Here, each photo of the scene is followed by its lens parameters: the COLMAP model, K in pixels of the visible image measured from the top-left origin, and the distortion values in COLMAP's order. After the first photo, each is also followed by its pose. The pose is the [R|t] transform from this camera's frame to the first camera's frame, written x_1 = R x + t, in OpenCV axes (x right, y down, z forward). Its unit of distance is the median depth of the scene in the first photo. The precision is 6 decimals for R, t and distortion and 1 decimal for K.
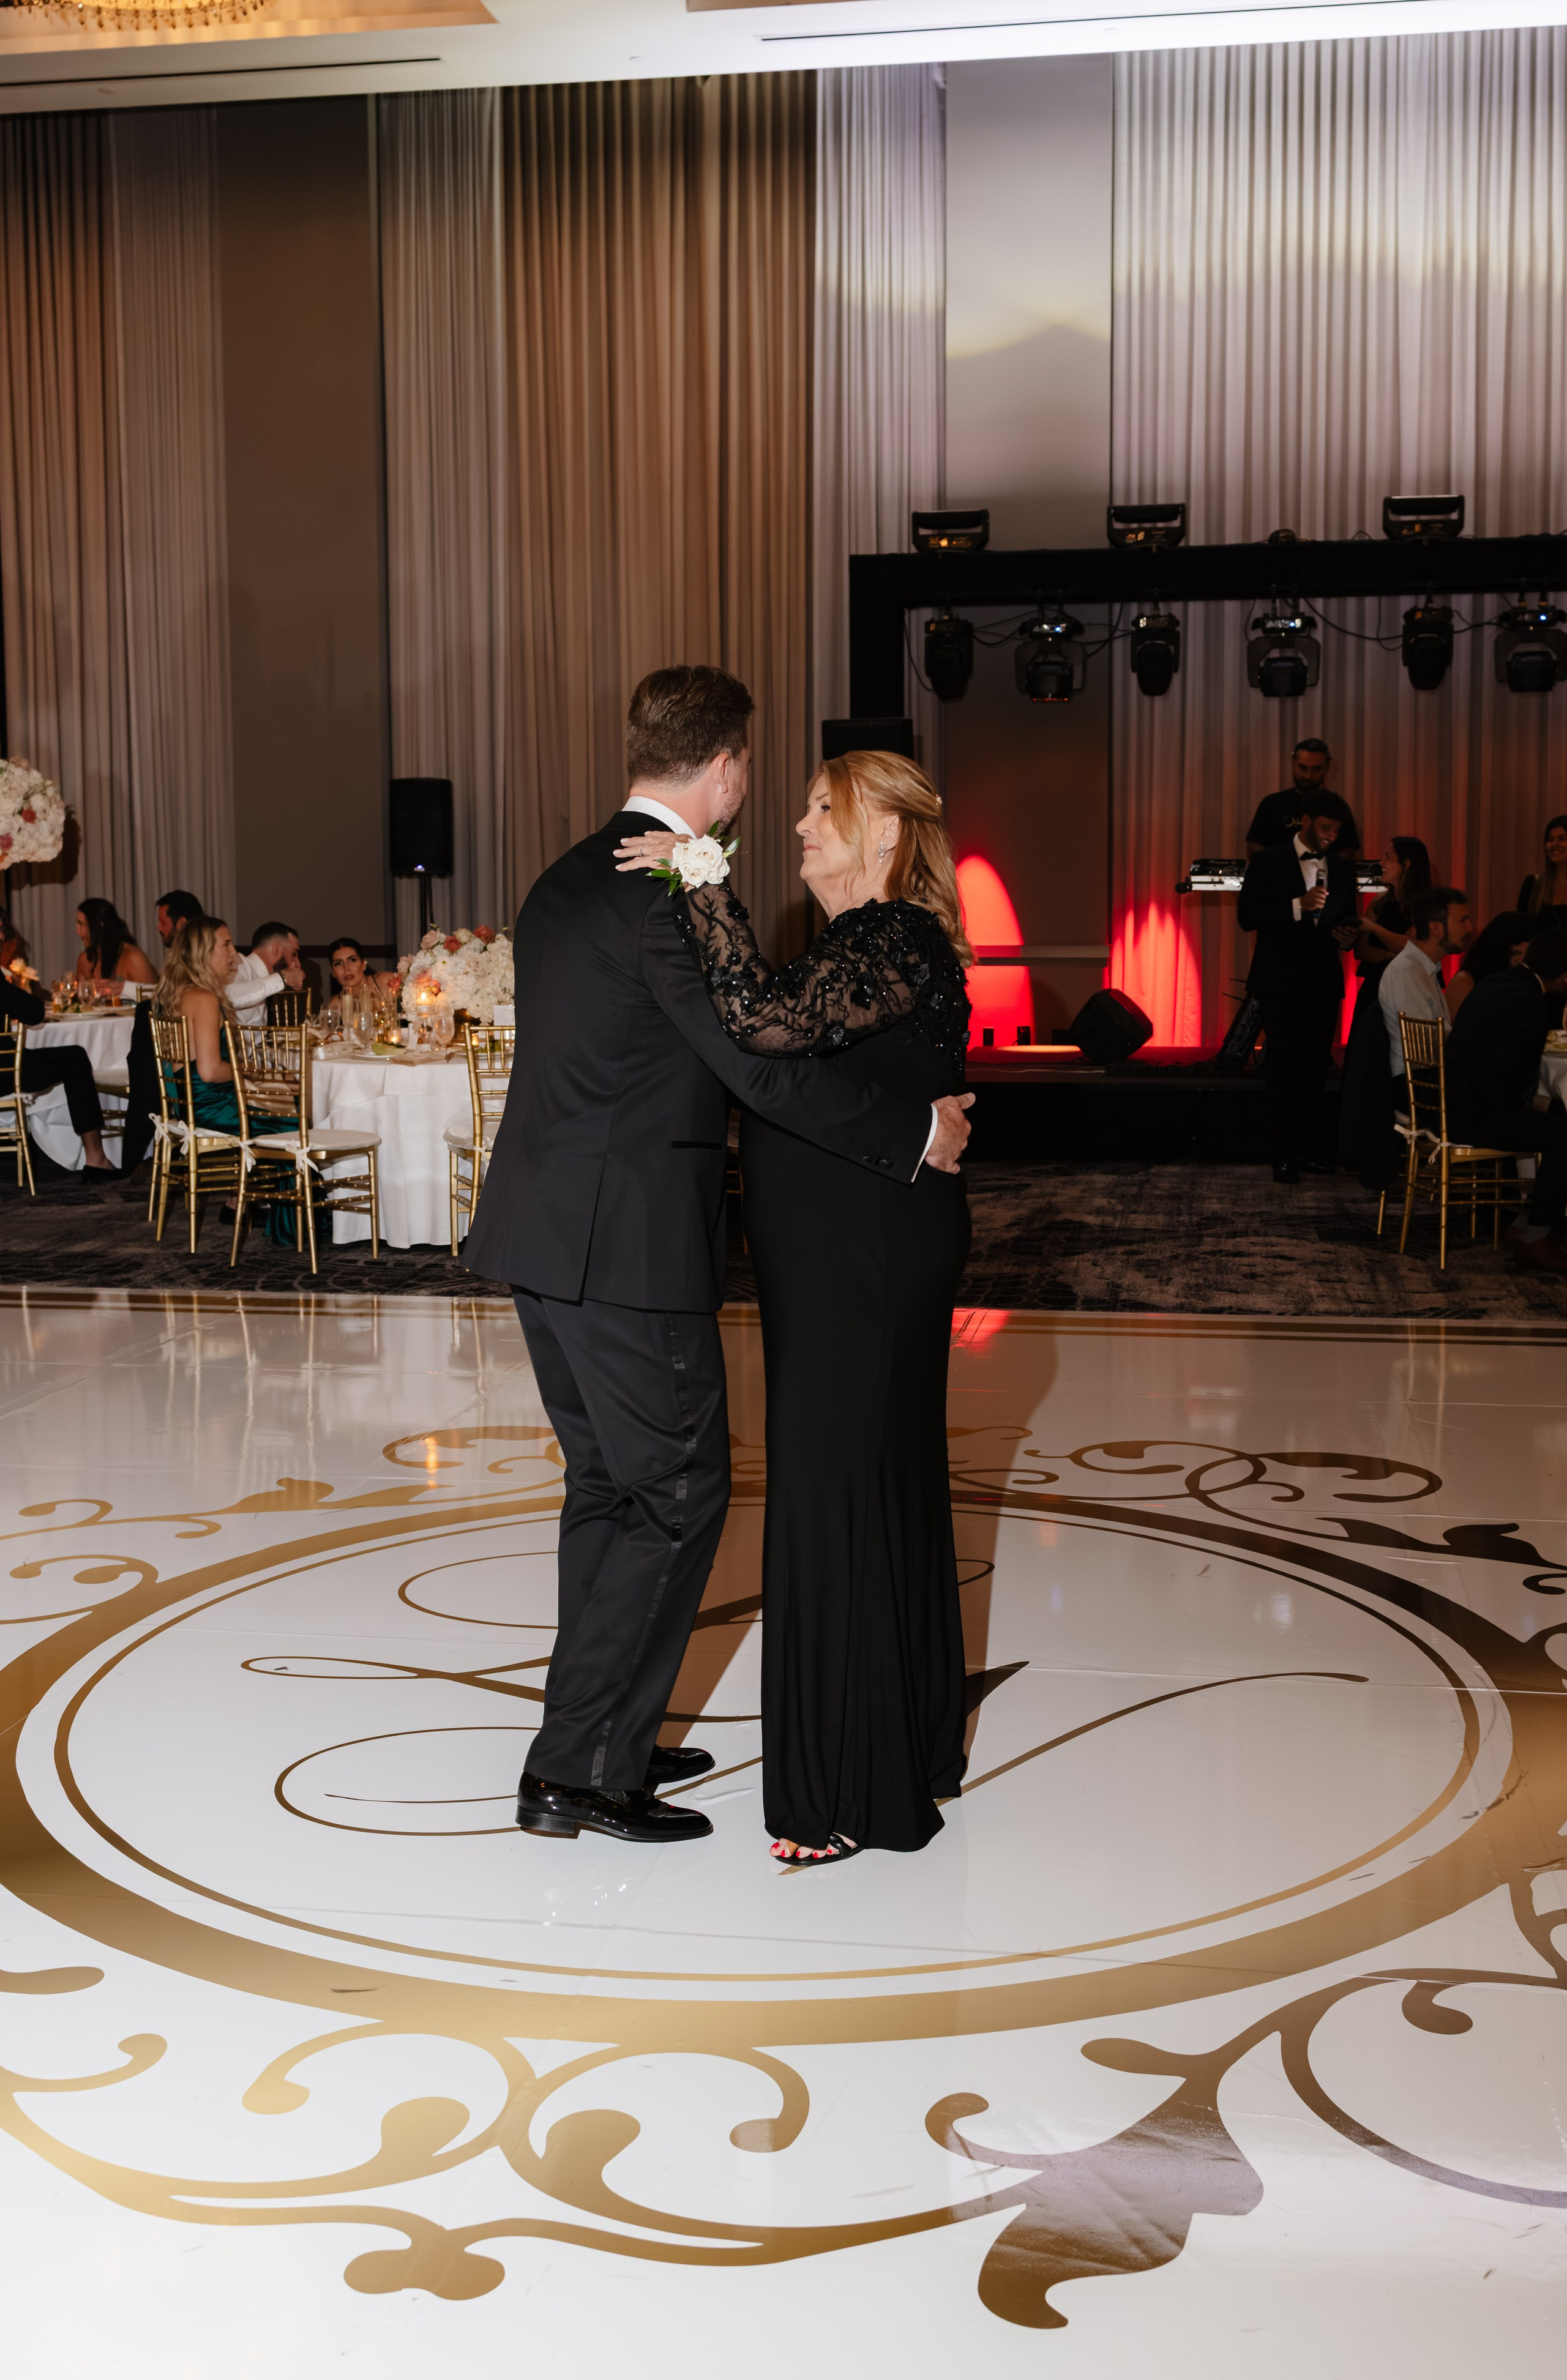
lens RADIAL K [[2474.7, 0, 796.6], [0, 2474.7, 1136.8], [0, 0, 1]] dist [0.005266, 0.000000]
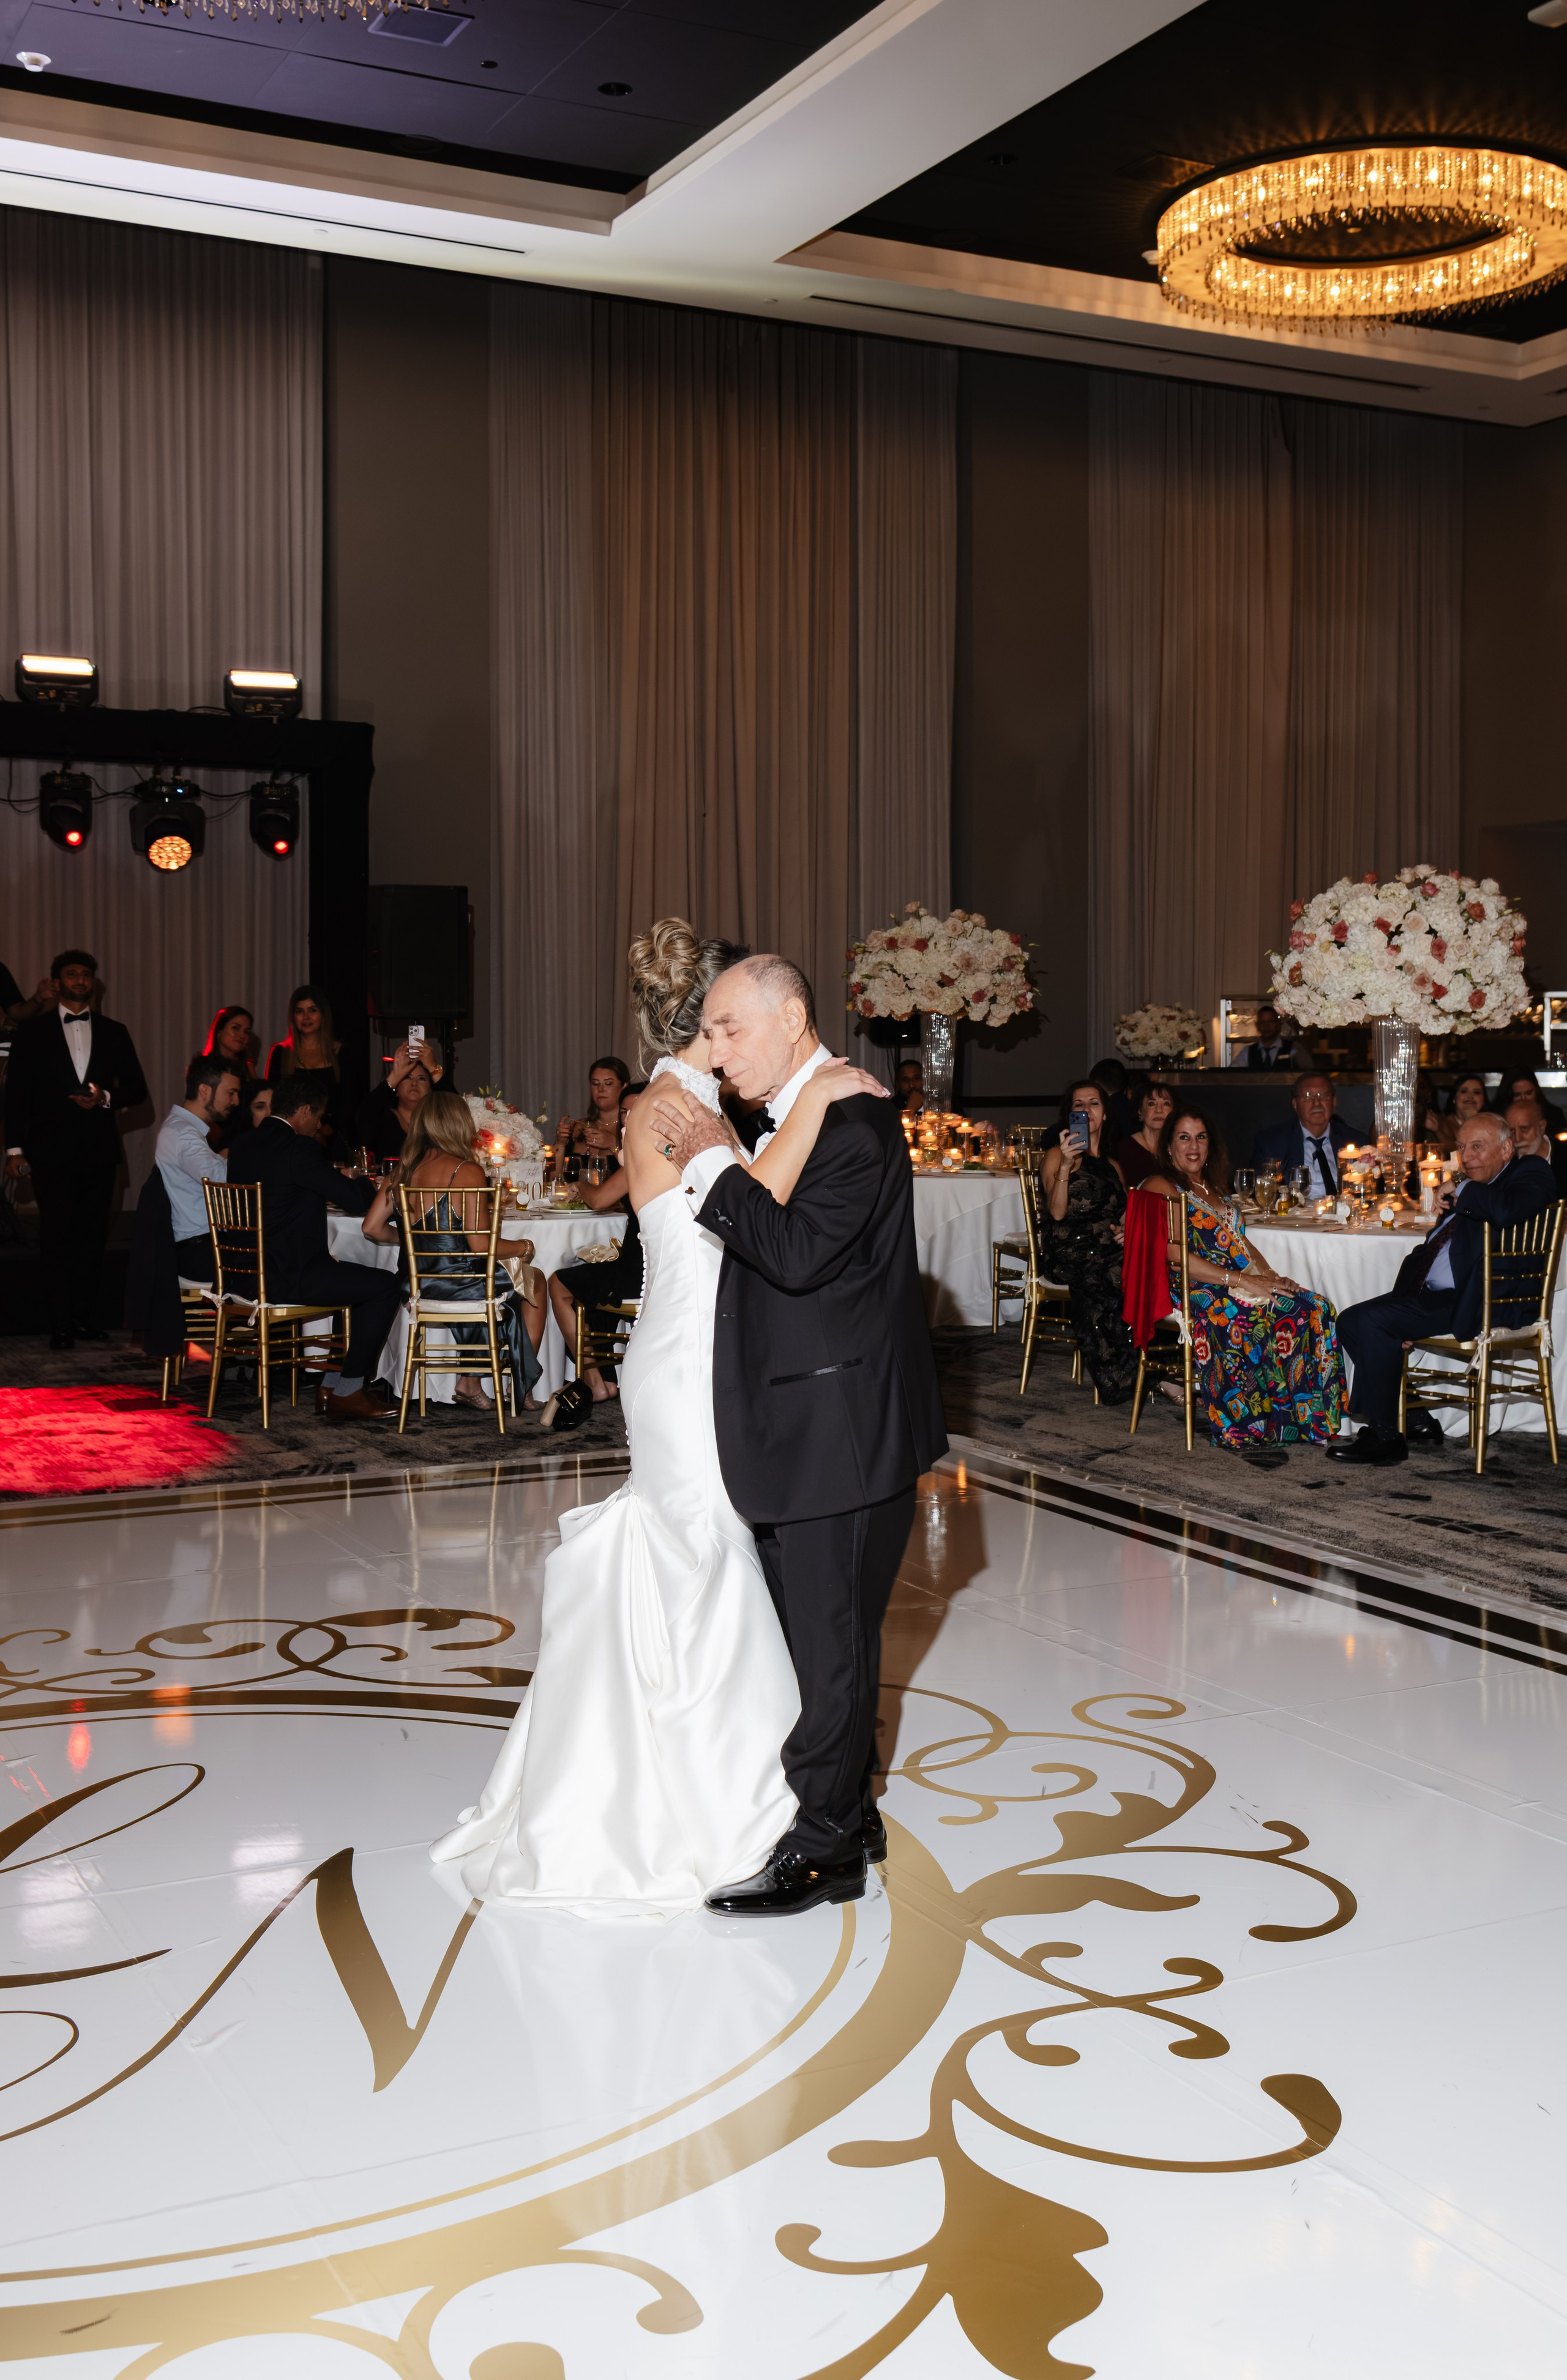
lens RADIAL K [[2474.7, 0, 837.9], [0, 2474.7, 1200.5], [0, 0, 1]] dist [0.005266, 0.000000]
pose [[0.791452, -0.027323, 0.610621, -0.163763], [0.051281, 0.998447, -0.021791, -0.005949], [-0.609077, 0.048560, 0.791623, 0.043319]]
